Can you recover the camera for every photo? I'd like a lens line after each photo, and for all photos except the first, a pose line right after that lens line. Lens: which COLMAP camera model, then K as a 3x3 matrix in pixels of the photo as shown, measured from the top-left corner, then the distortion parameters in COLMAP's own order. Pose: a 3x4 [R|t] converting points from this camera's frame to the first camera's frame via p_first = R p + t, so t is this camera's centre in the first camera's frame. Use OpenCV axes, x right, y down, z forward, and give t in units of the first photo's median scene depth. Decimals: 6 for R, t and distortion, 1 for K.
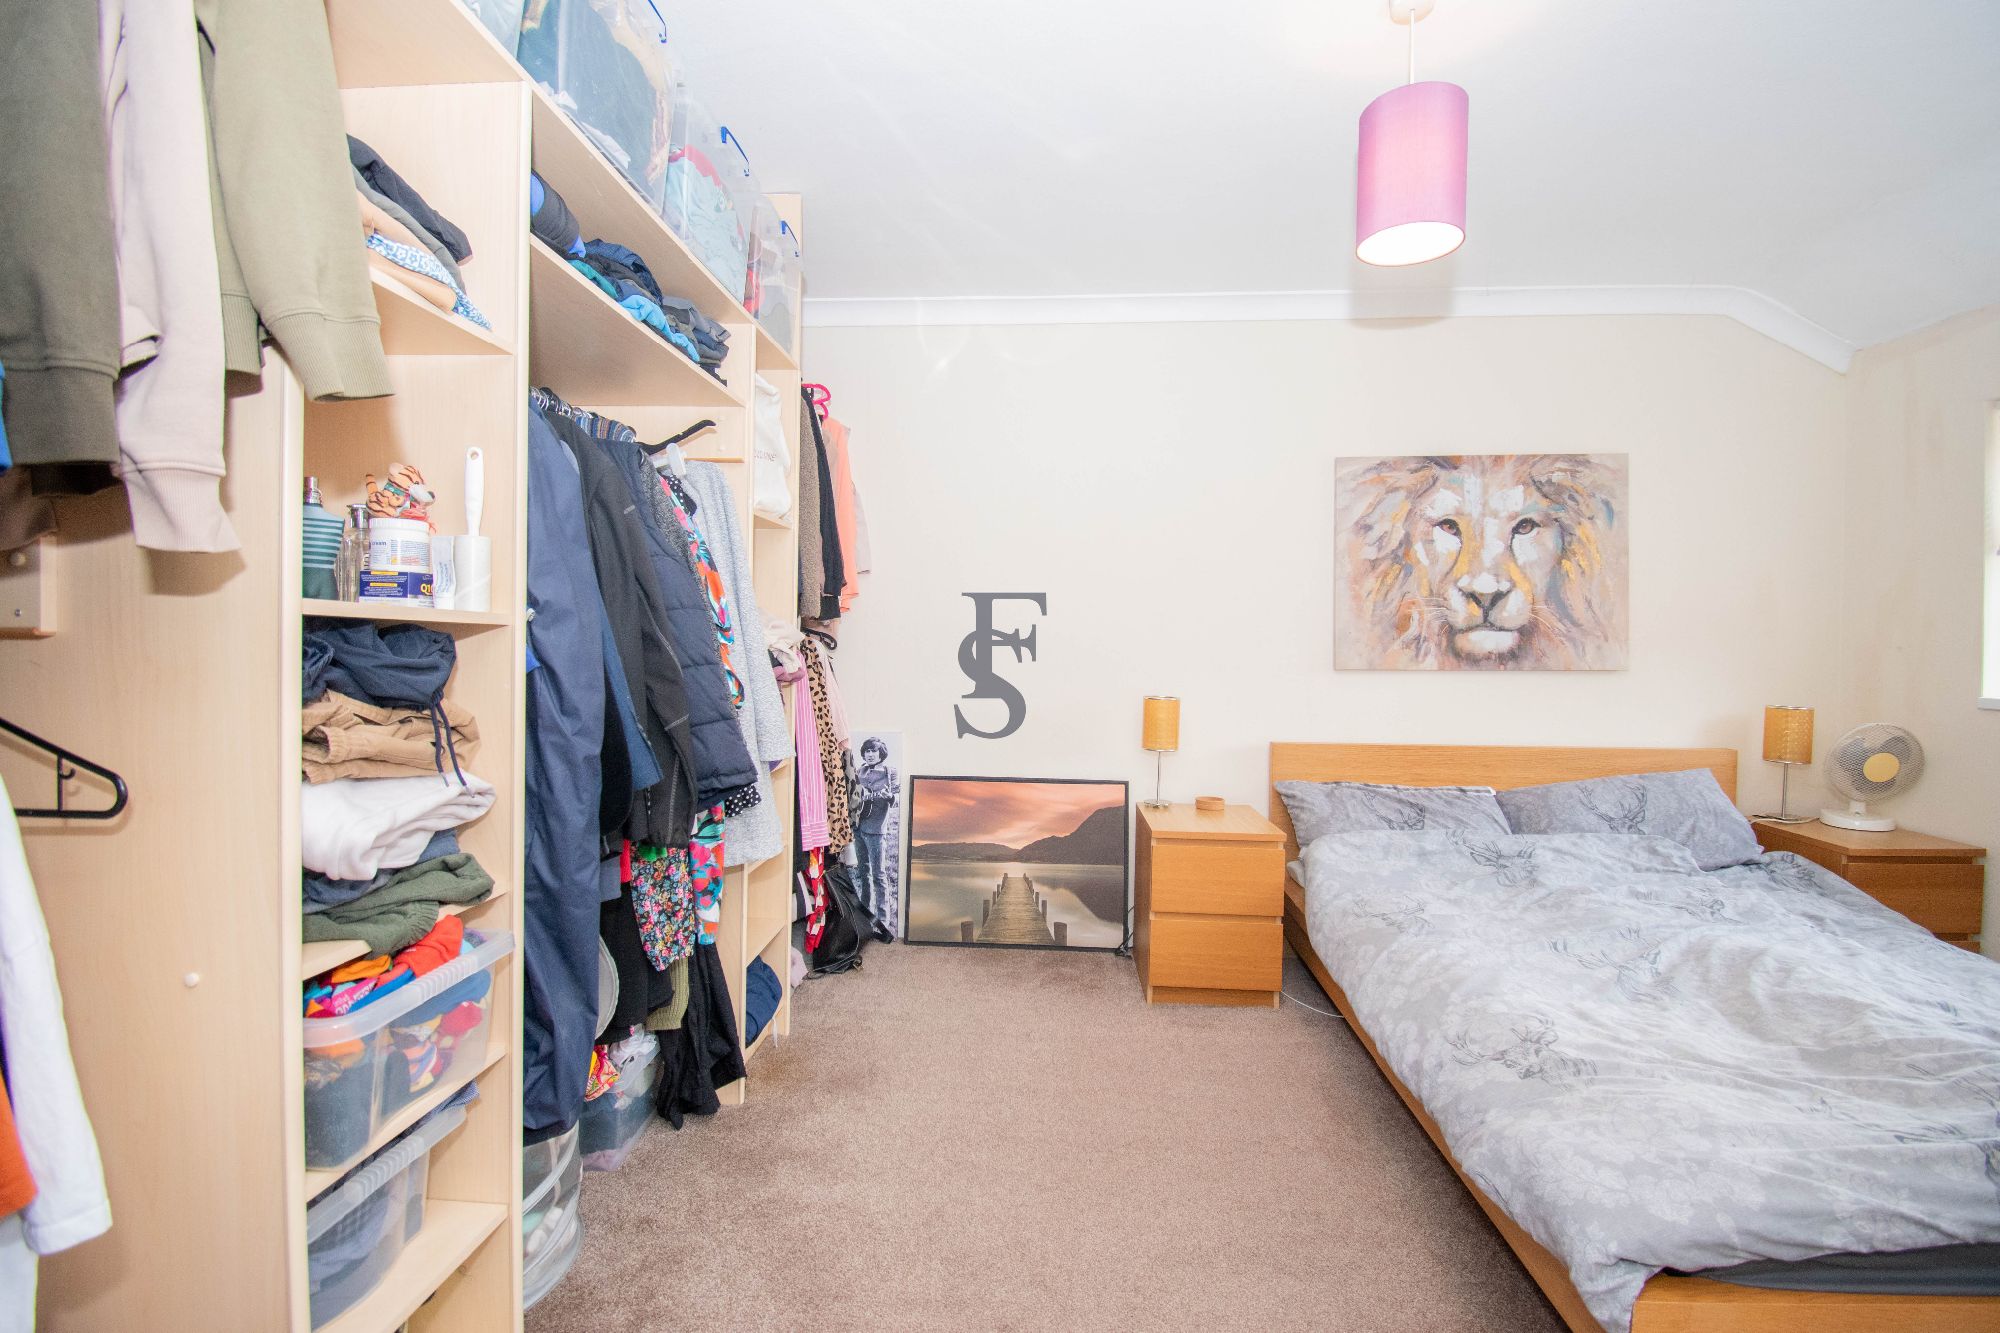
lens RADIAL K [[892.1, 0, 1001.5], [0, 892.1, 654.4], [0, 0, 1]] dist [0.010491, -0.020853]
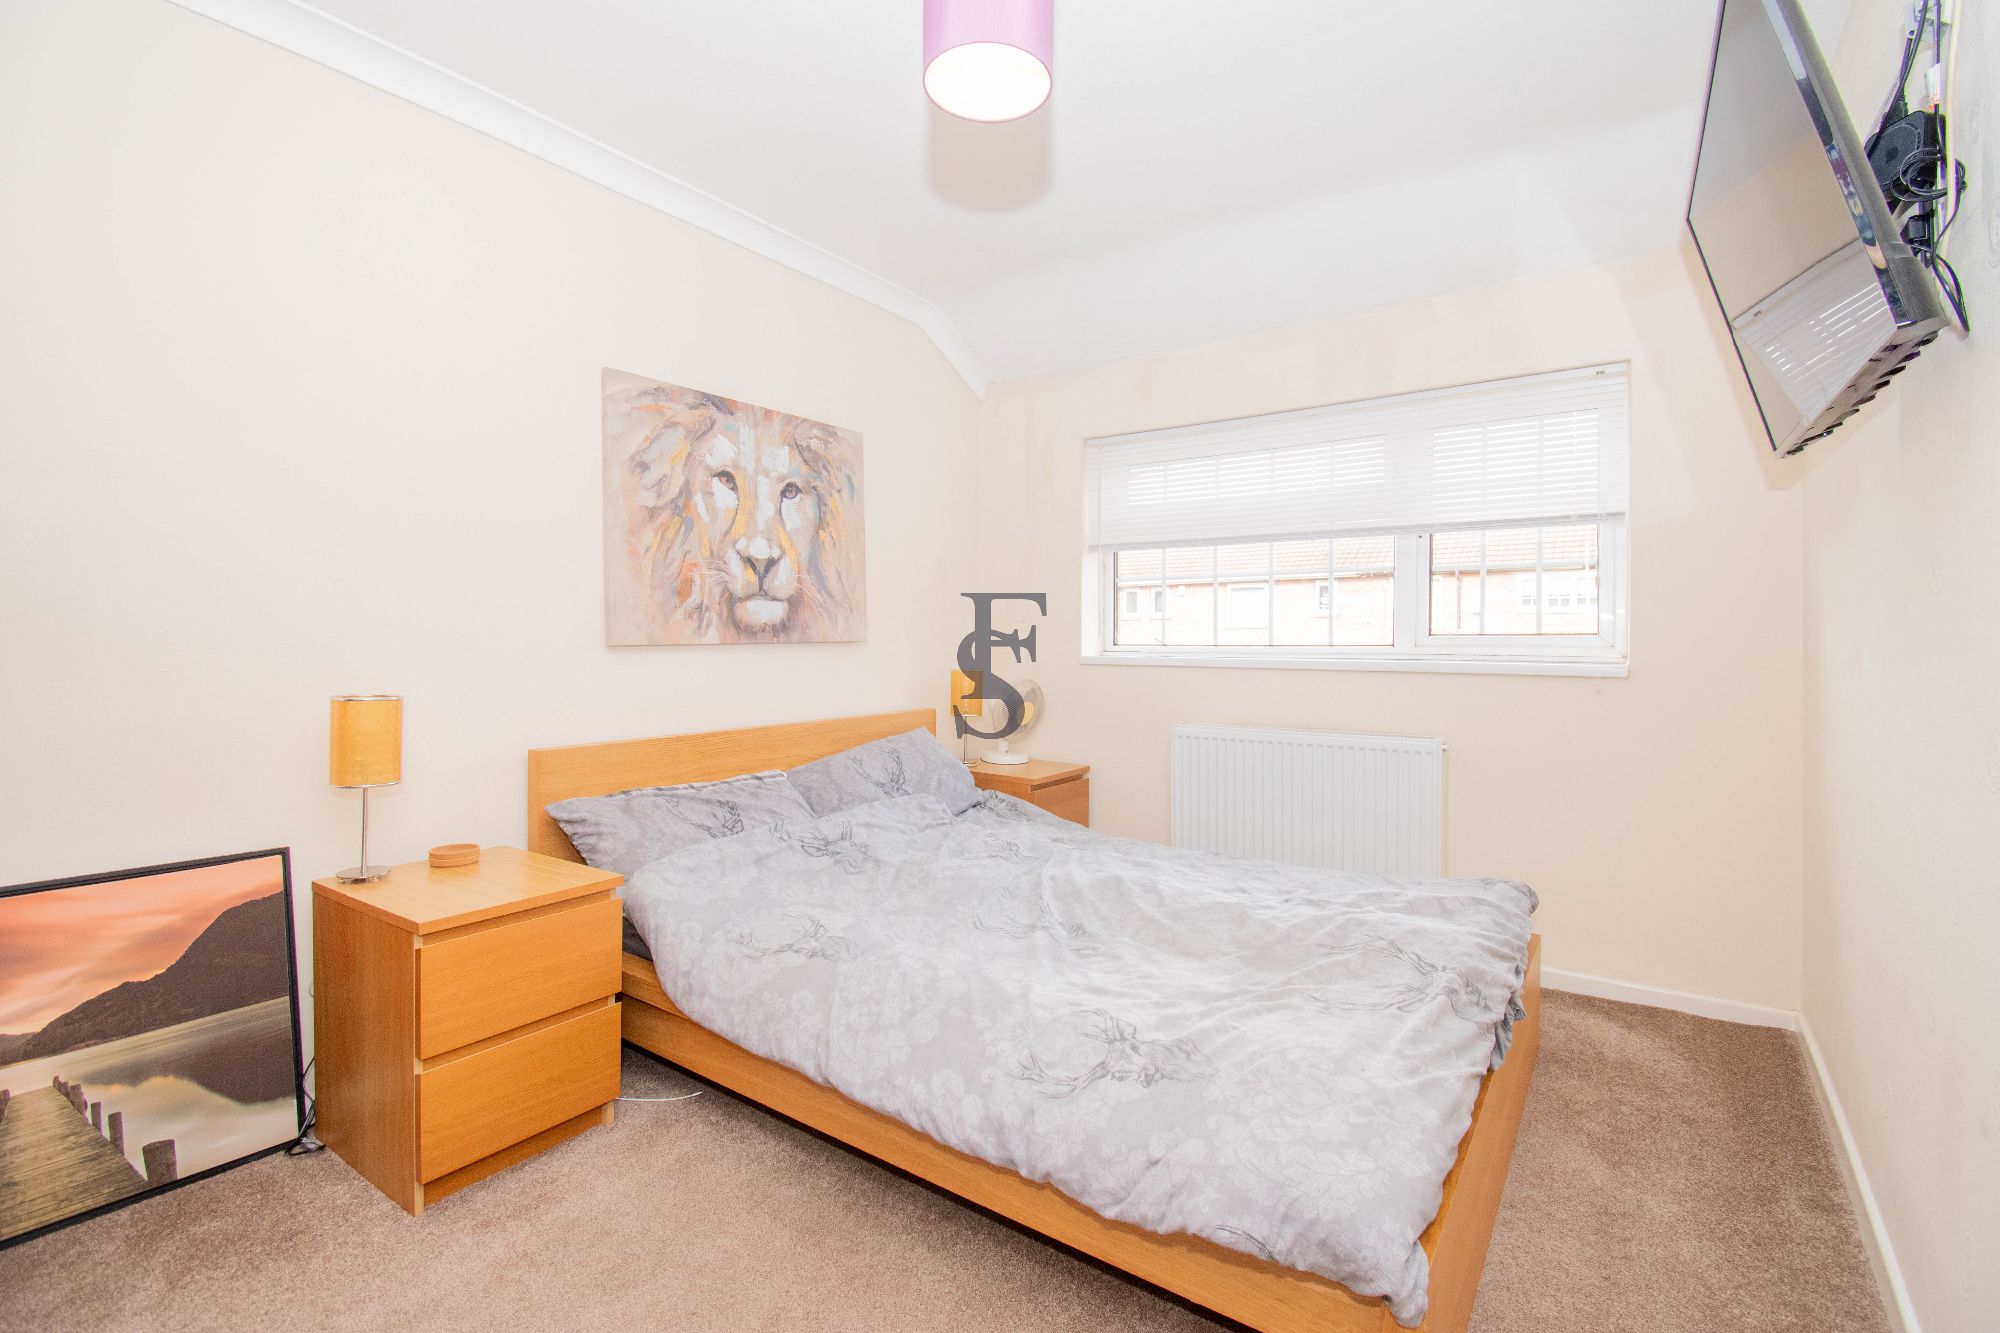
lens RADIAL K [[892.1, 0, 1001.5], [0, 892.1, 654.4], [0, 0, 1]] dist [0.010491, -0.020853]
pose [[0.504319, -0.026078, 0.863123, -0.121918], [0.010196, 0.999654, 0.024245, 0.009418], [-0.863457, -0.003427, 0.504411, 0.329368]]
